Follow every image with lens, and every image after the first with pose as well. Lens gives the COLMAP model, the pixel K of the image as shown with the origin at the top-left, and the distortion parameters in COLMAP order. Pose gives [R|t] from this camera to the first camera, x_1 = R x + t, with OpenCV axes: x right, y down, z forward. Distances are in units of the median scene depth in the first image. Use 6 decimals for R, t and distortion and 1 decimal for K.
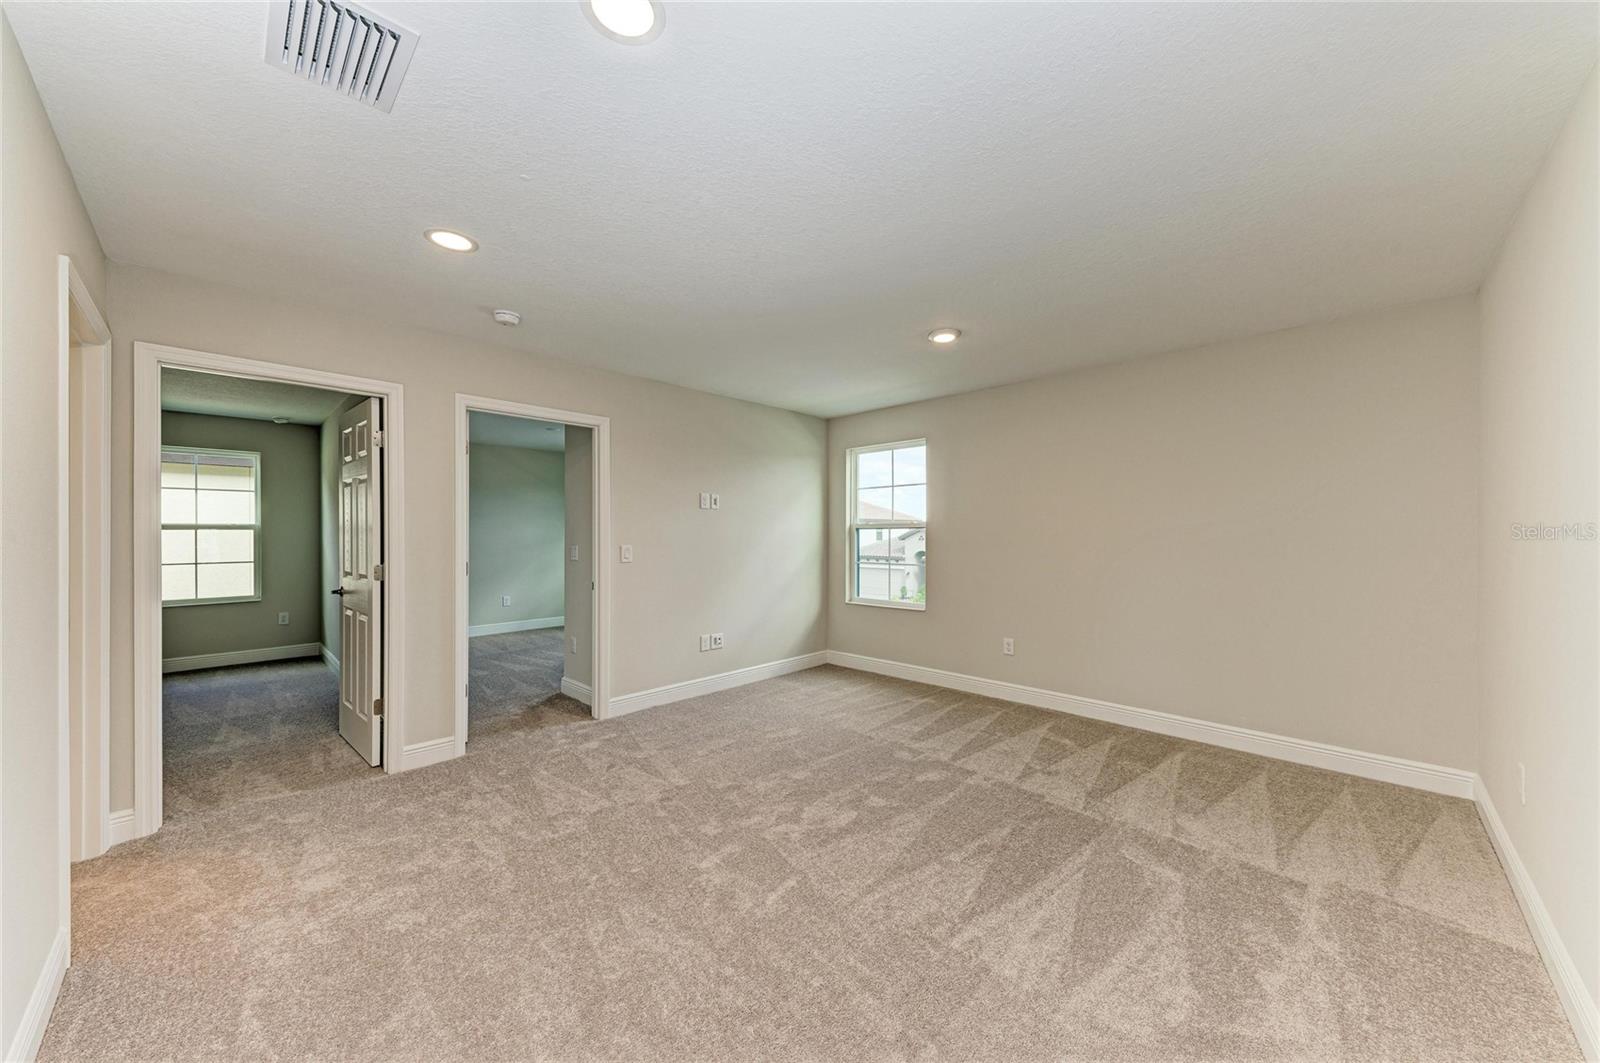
lens RADIAL K [[565.8, 0, 803.6], [0, 565.8, 537.4], [0, 0, 1]] dist [0.022525, -0.006532]
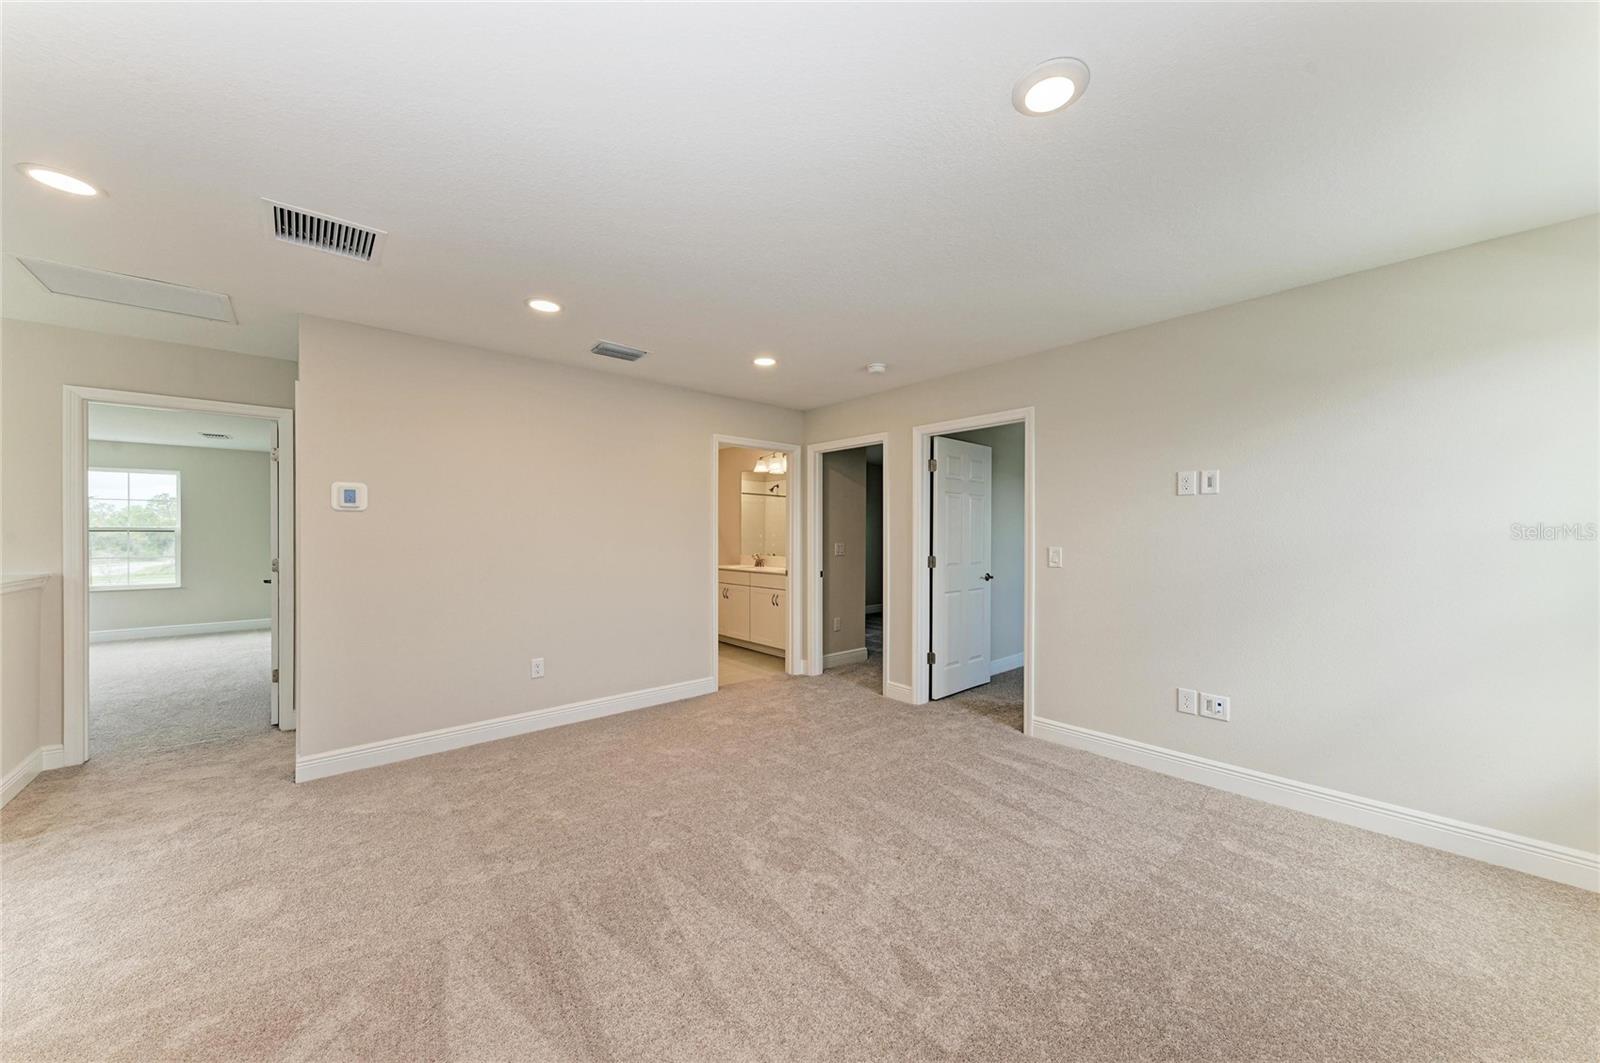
lens RADIAL K [[565.8, 0, 803.6], [0, 565.8, 537.4], [0, 0, 1]] dist [0.022525, -0.006532]
pose [[-0.068801, 0.008559, -0.997594, 0.590421], [-0.004123, 0.999952, 0.008863, -0.006810], [0.997622, 0.004723, -0.068762, 0.700327]]
